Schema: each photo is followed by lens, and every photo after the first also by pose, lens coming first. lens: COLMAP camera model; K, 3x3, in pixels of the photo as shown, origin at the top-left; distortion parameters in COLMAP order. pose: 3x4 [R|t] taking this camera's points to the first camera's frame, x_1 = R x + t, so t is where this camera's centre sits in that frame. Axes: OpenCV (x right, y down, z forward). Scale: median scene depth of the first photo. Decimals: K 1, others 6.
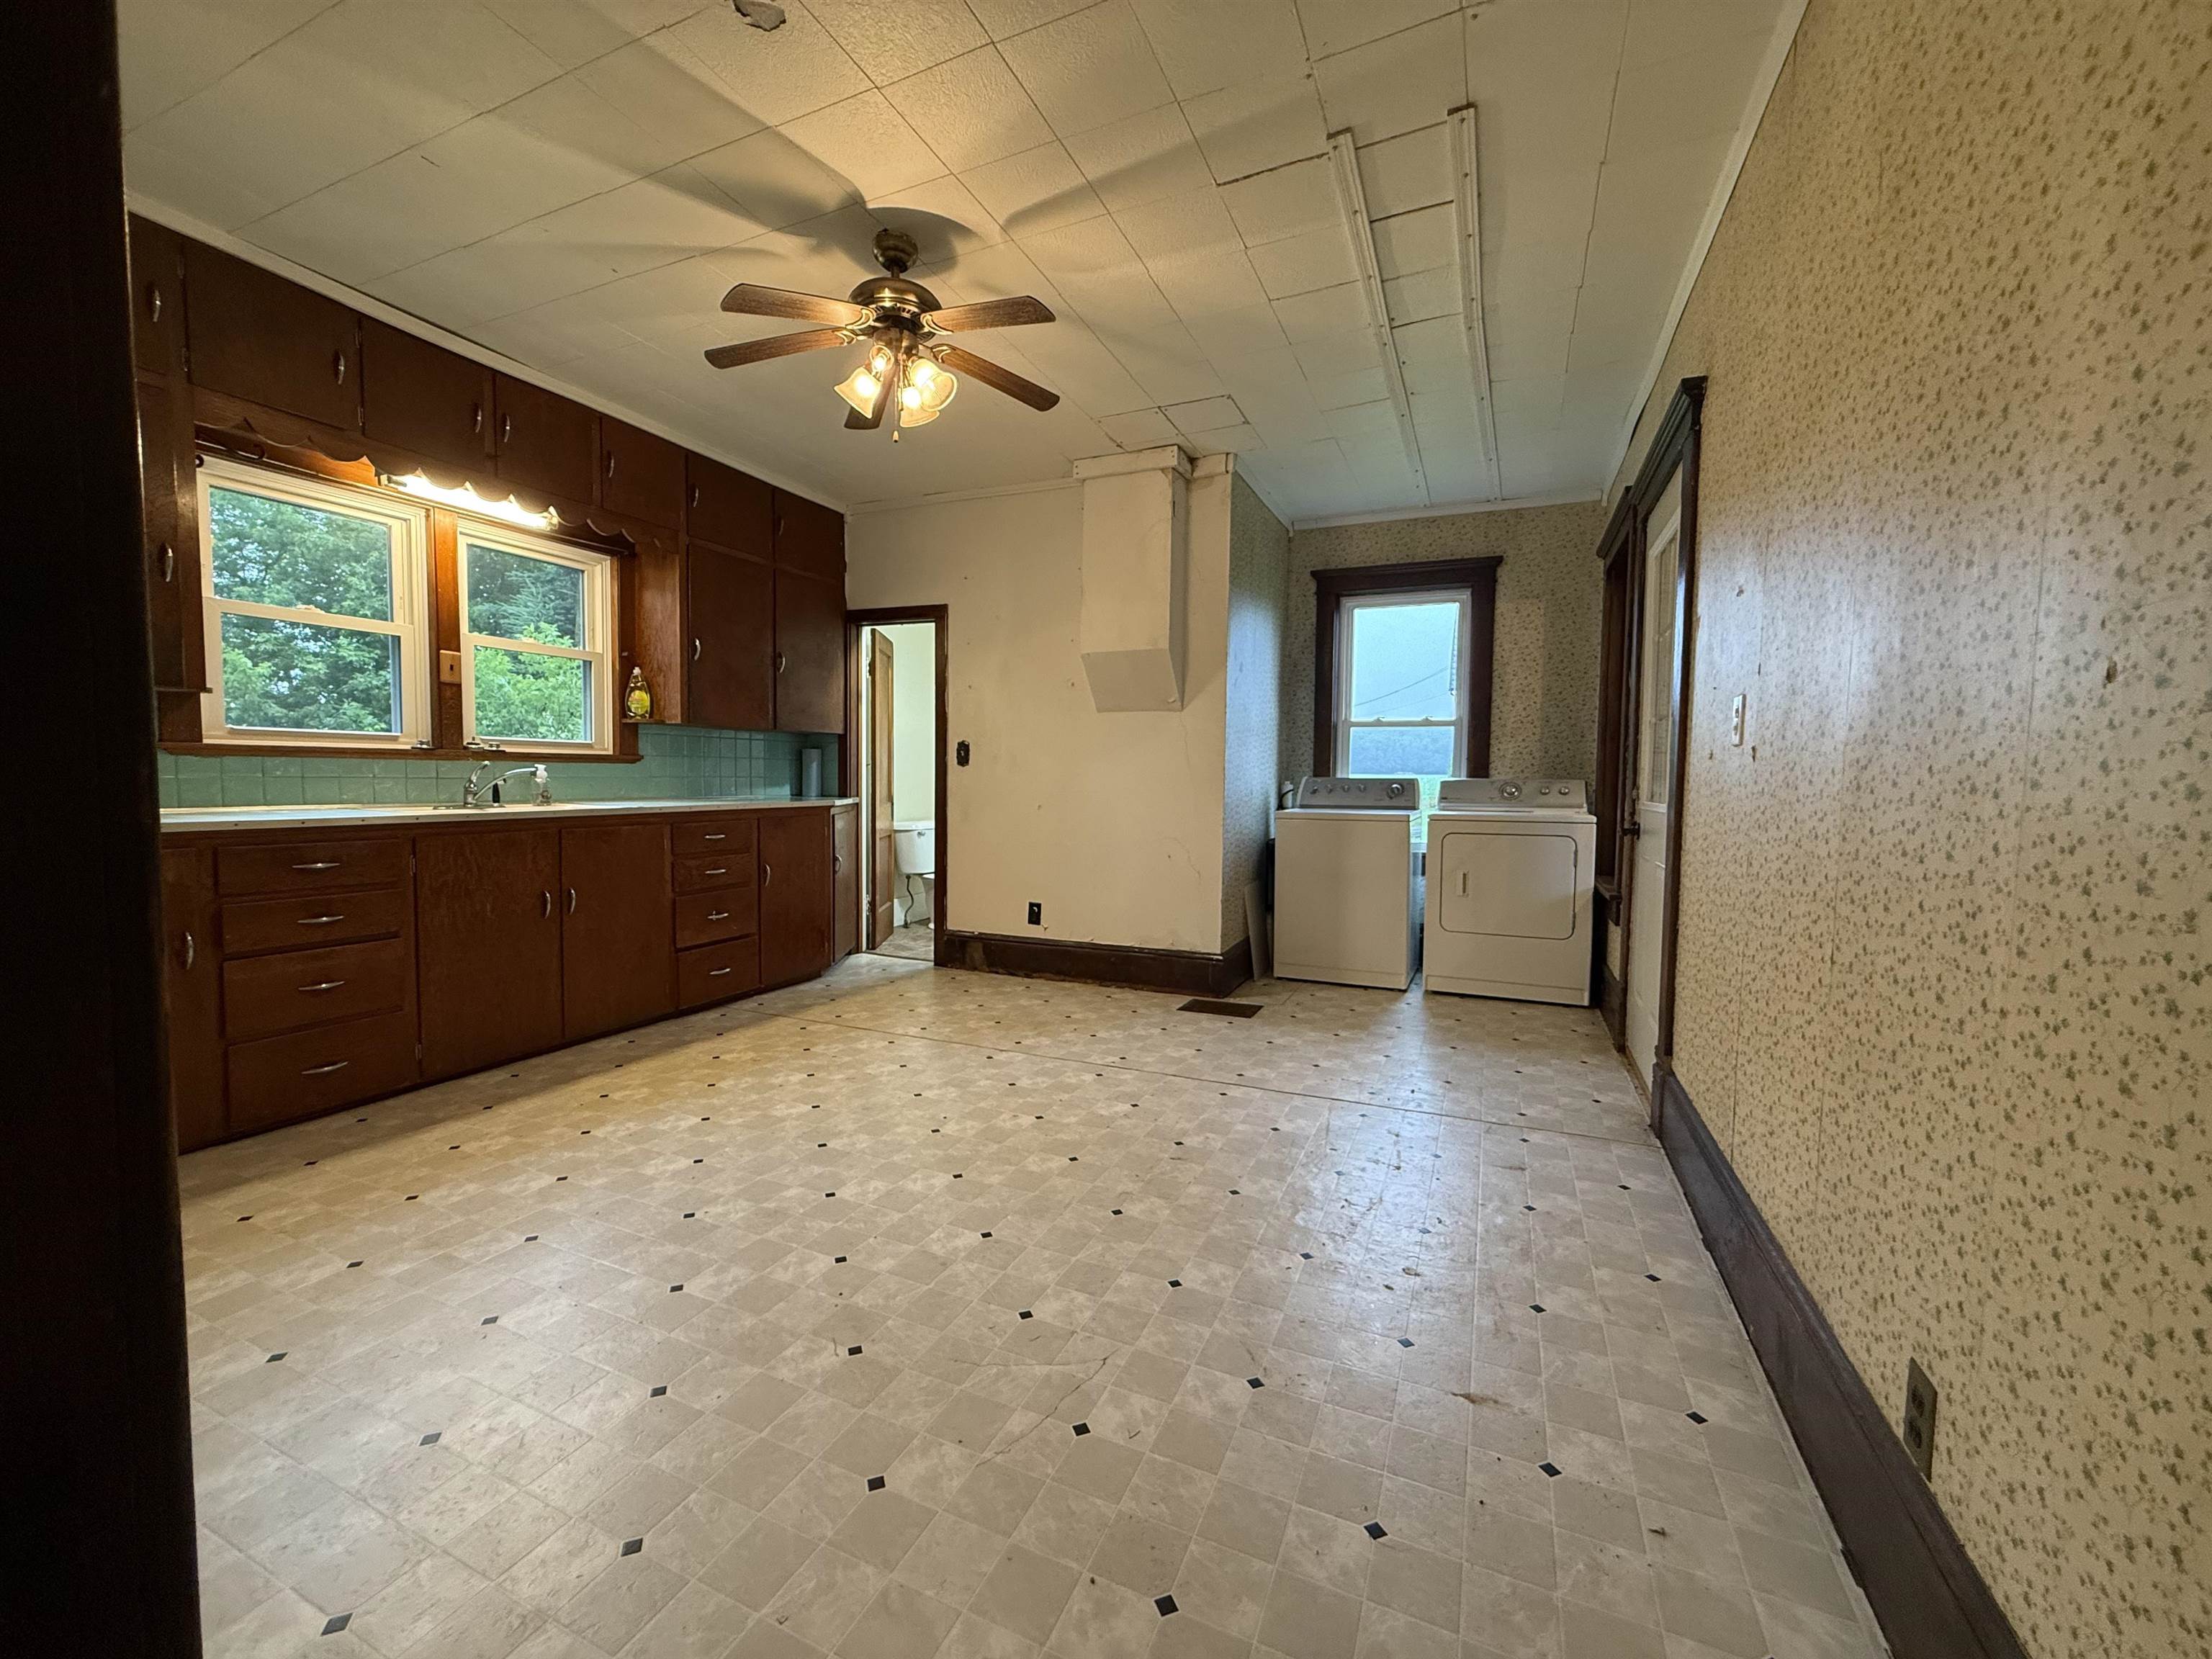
lens RADIAL K [[880.9, 0, 1098.9], [0, 880.9, 827.2], [0, 0, 1]] dist [-0.000381, 0.000403]
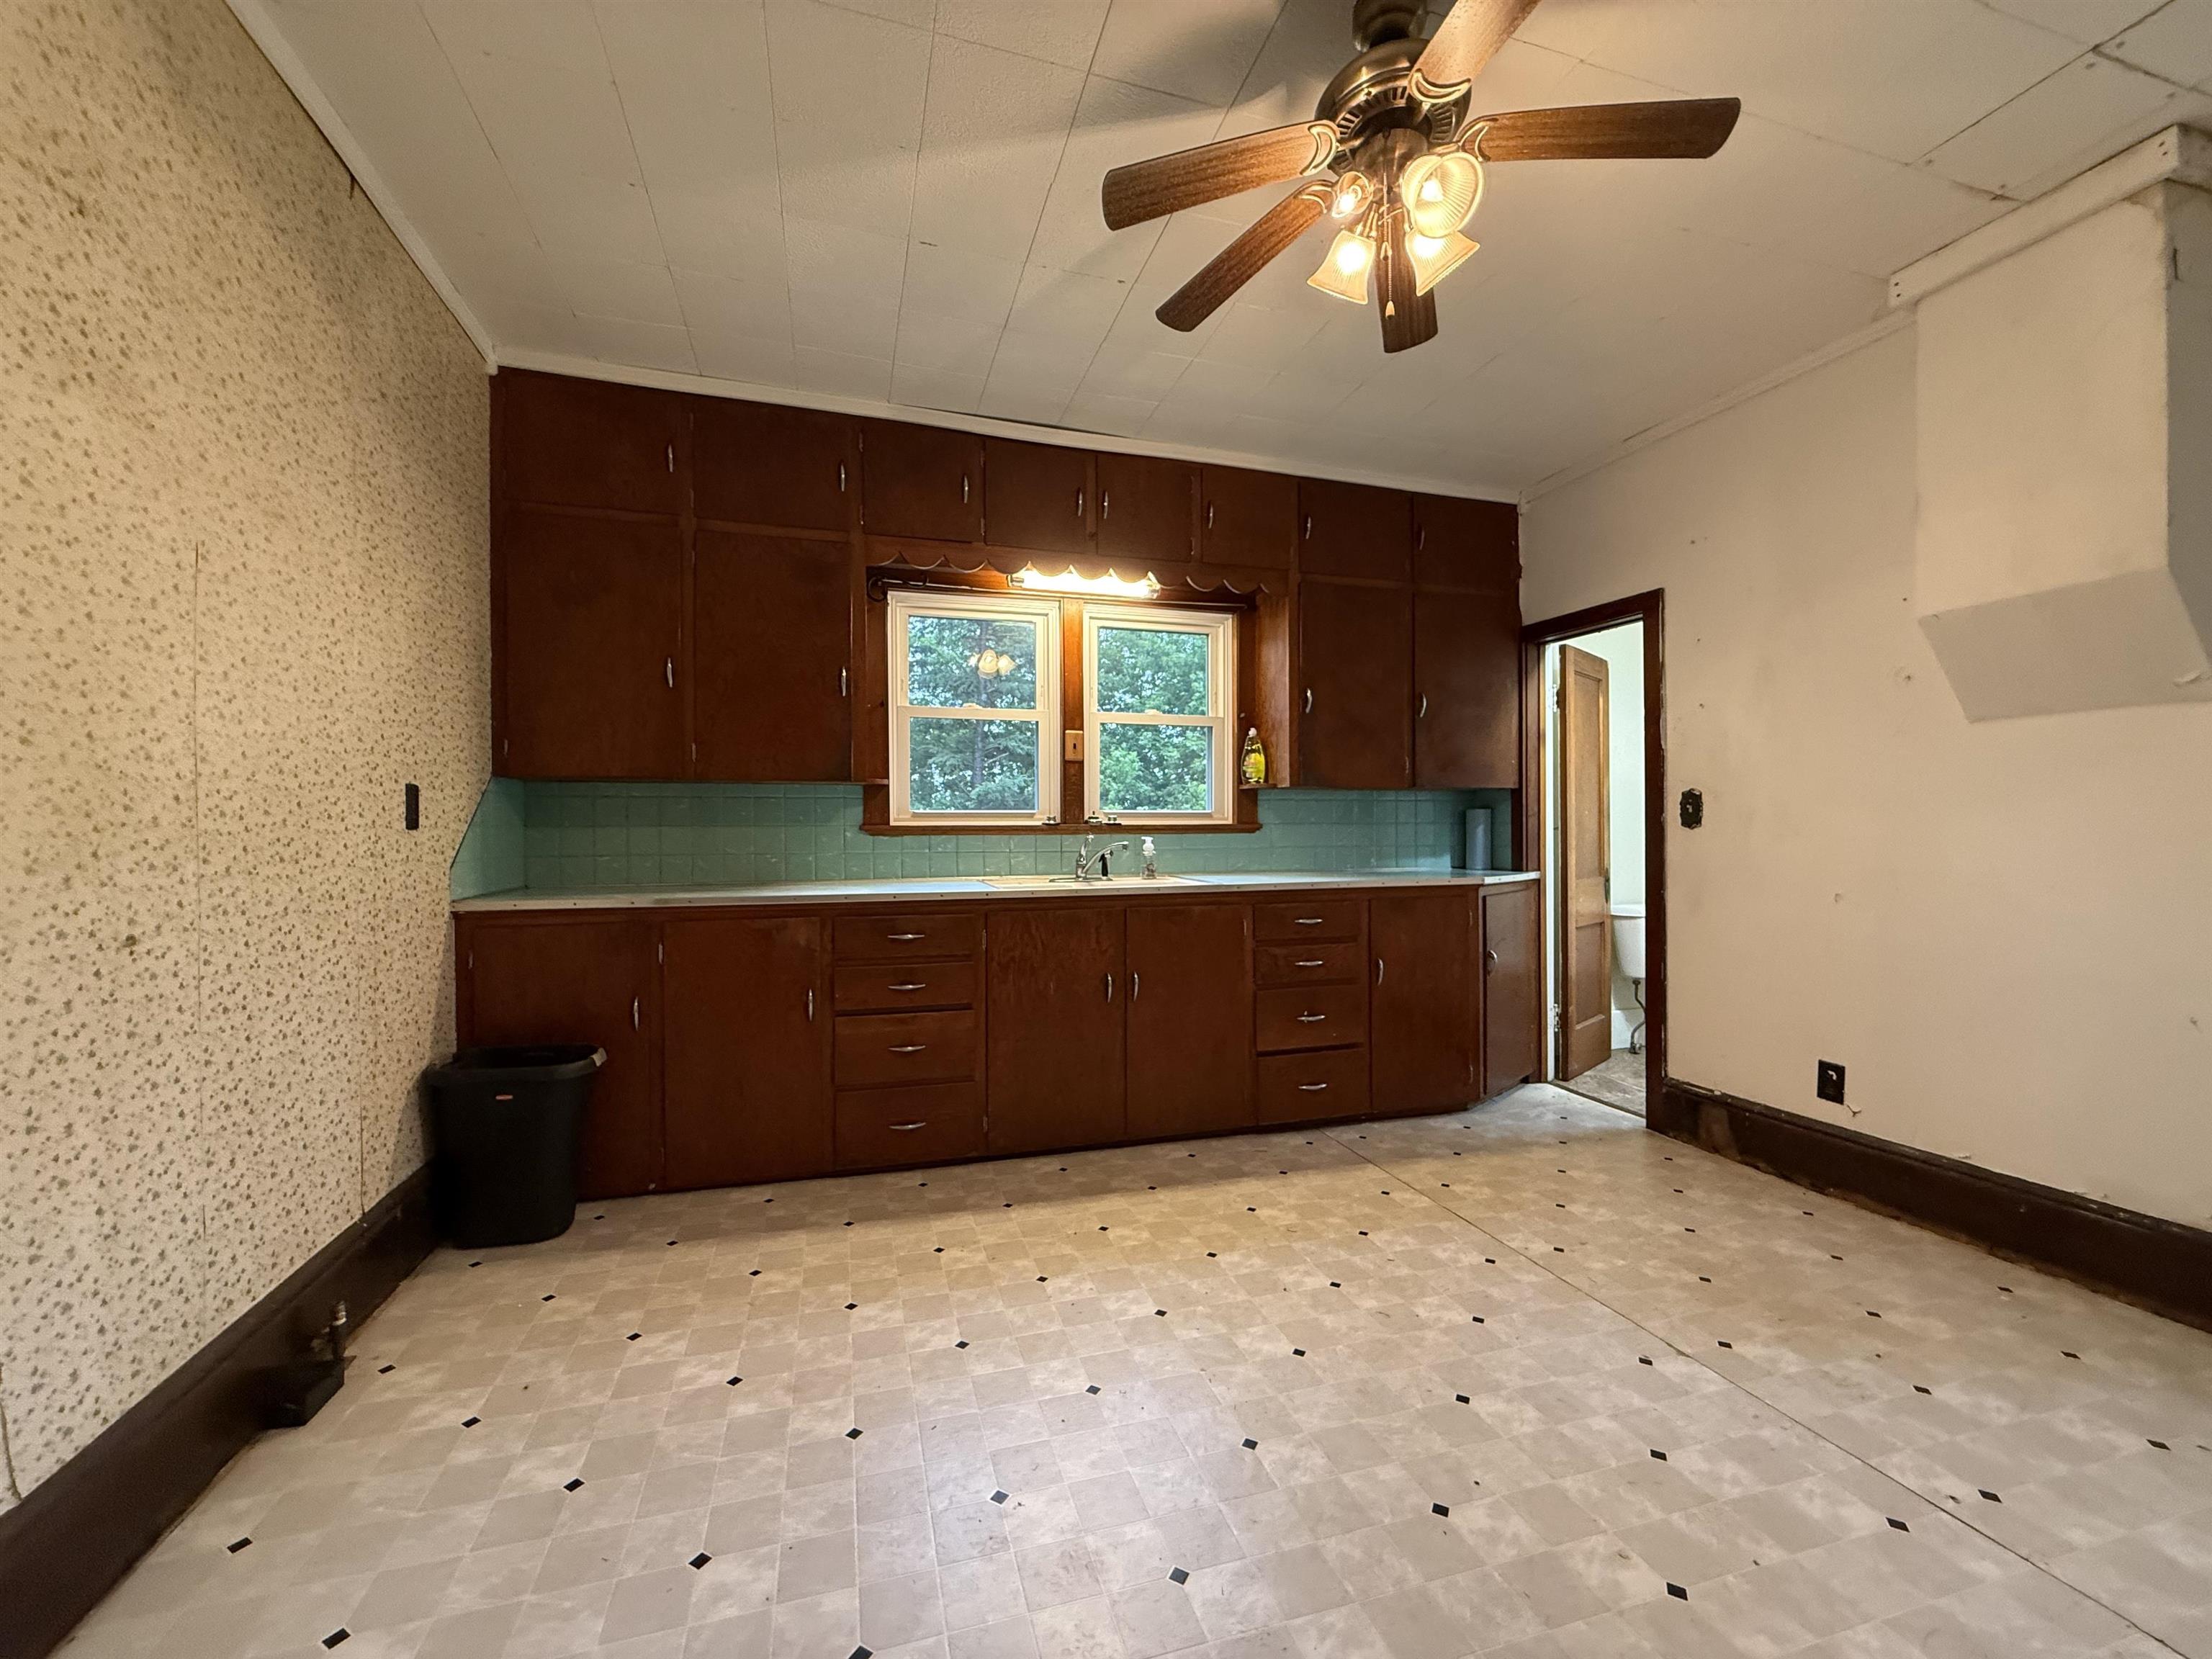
lens RADIAL K [[880.9, 0, 1098.9], [0, 880.9, 827.2], [0, 0, 1]] dist [-0.000381, 0.000403]
pose [[0.652901, -0.018552, -0.757216, 0.073552], [-0.031367, 0.998180, -0.051501, -0.032199], [0.756793, 0.057377, 0.651131, 0.348346]]
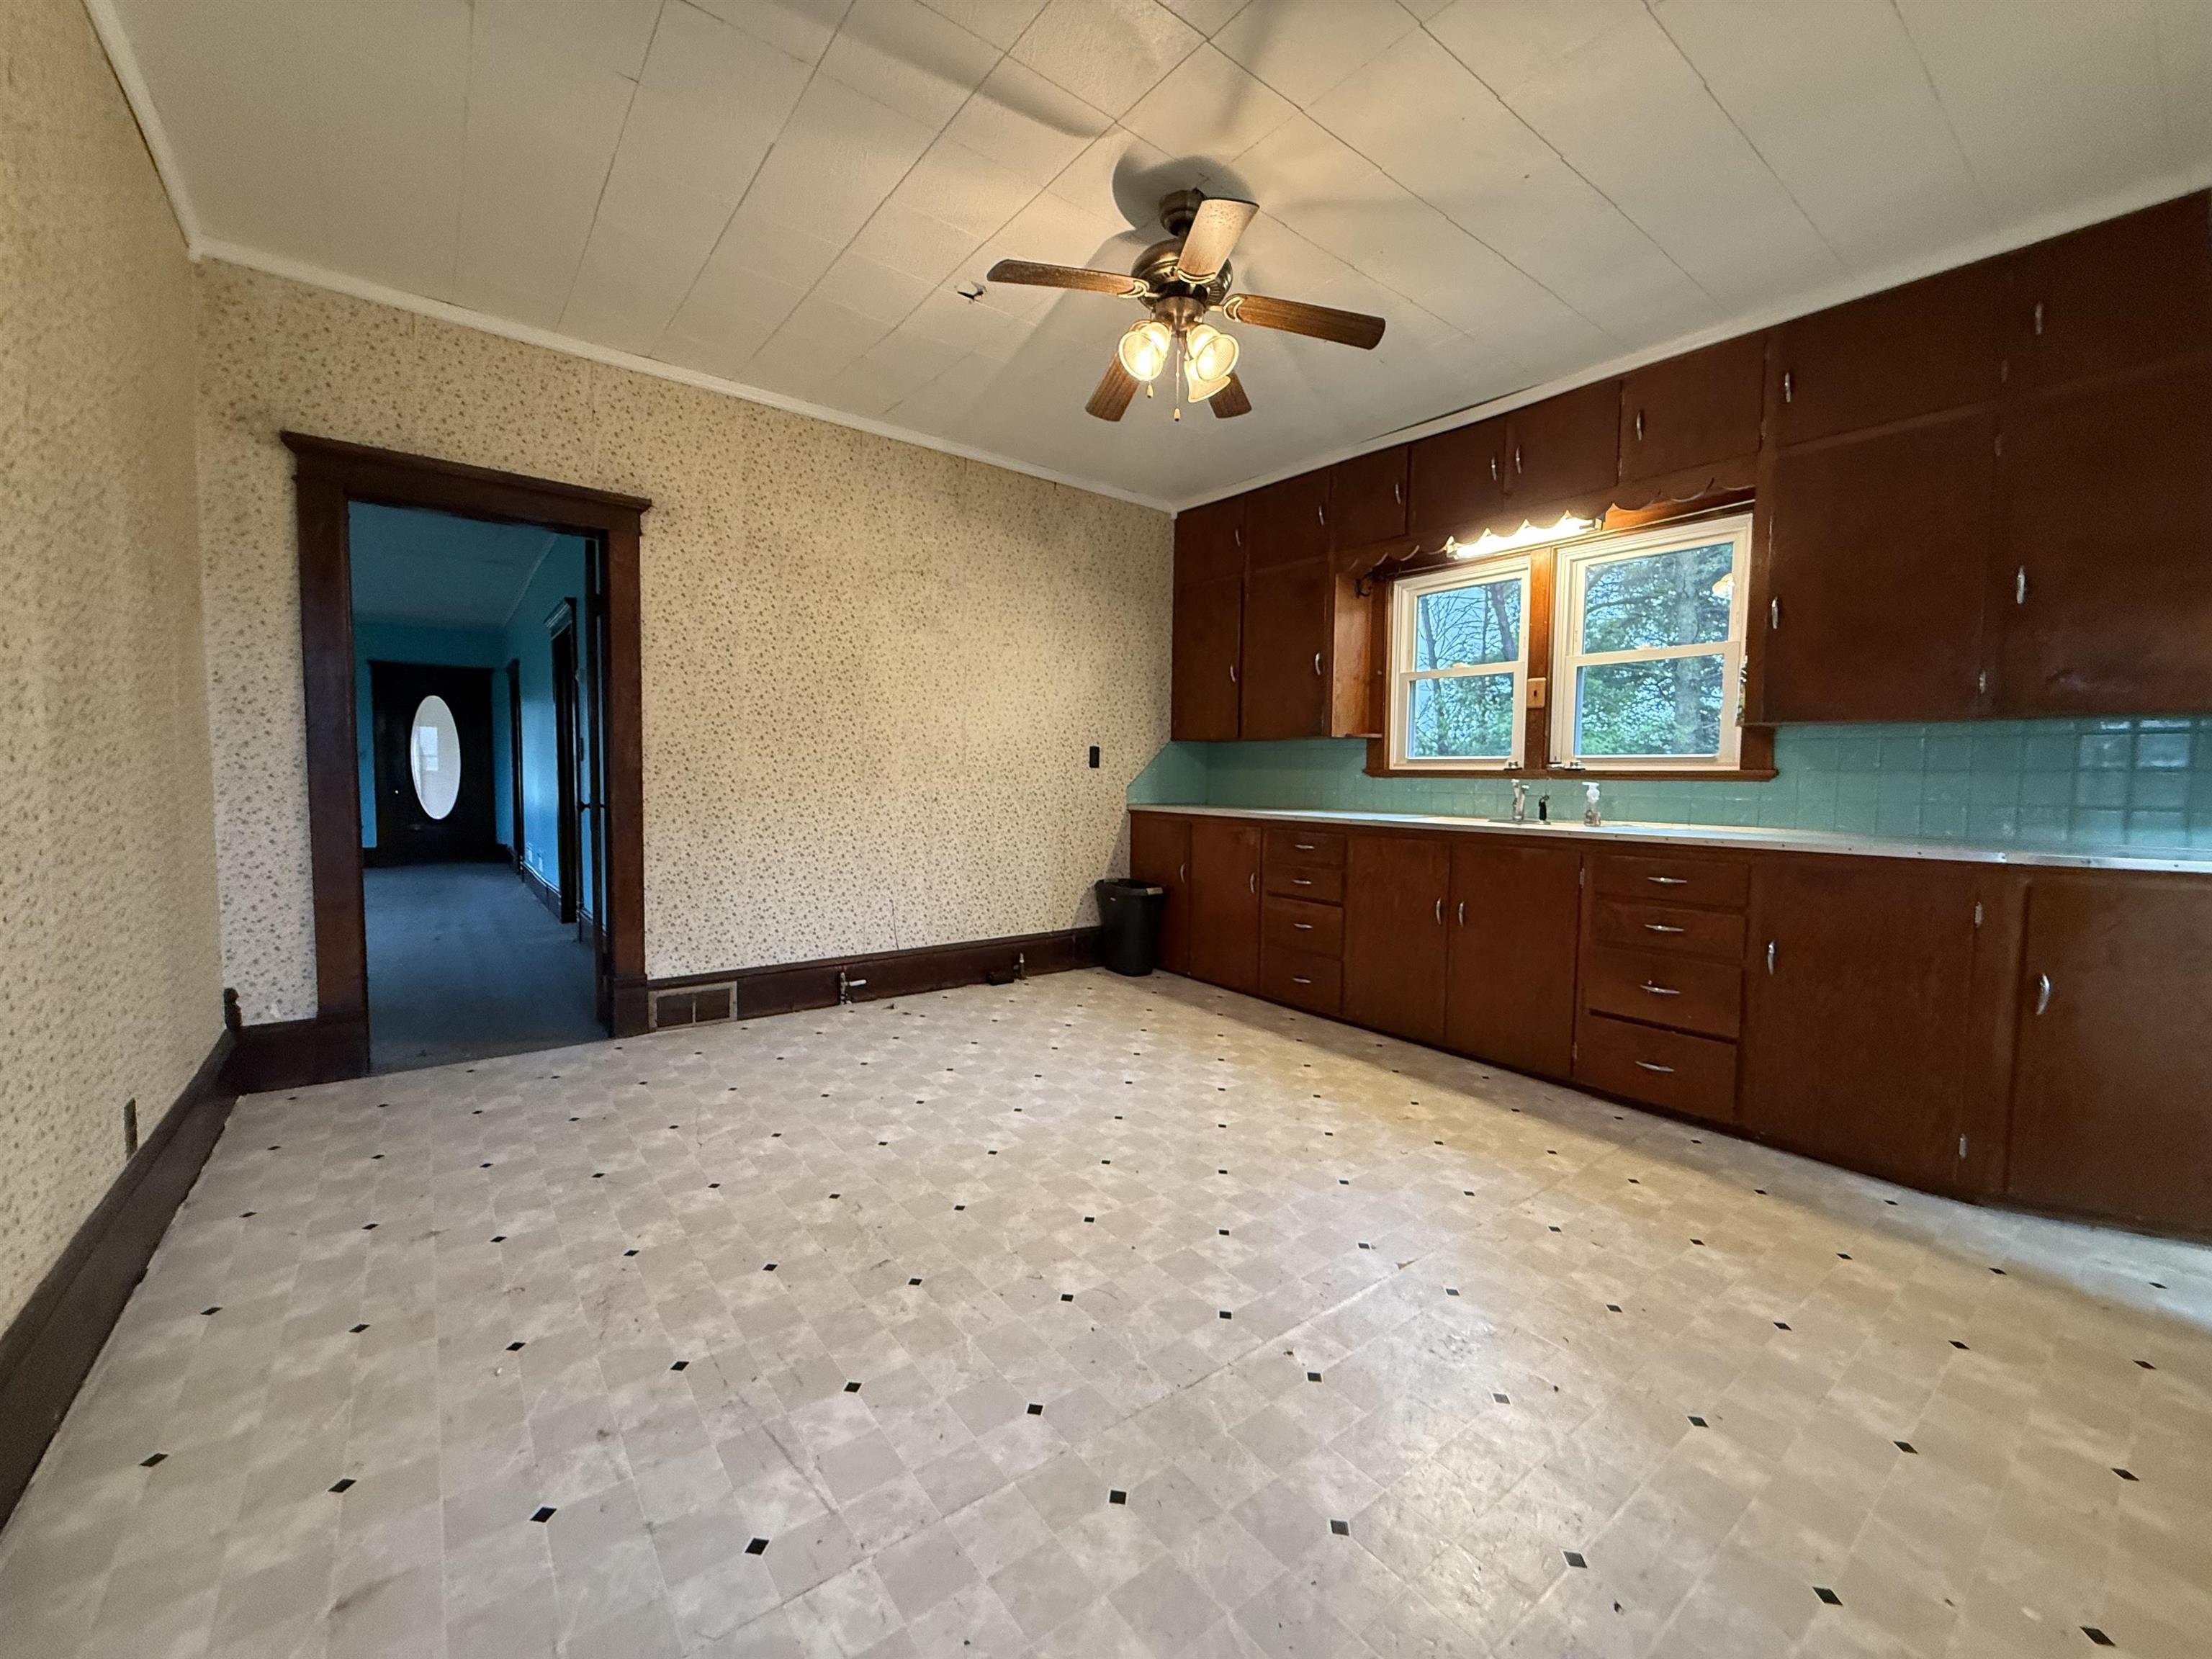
lens RADIAL K [[880.9, 0, 1098.9], [0, 880.9, 827.2], [0, 0, 1]] dist [-0.000381, 0.000403]
pose [[-0.471627, 0.029368, -0.881309, 0.475758], [-0.075102, 0.994476, 0.073329, -0.056986], [0.878594, 0.100772, -0.466817, 1.053423]]
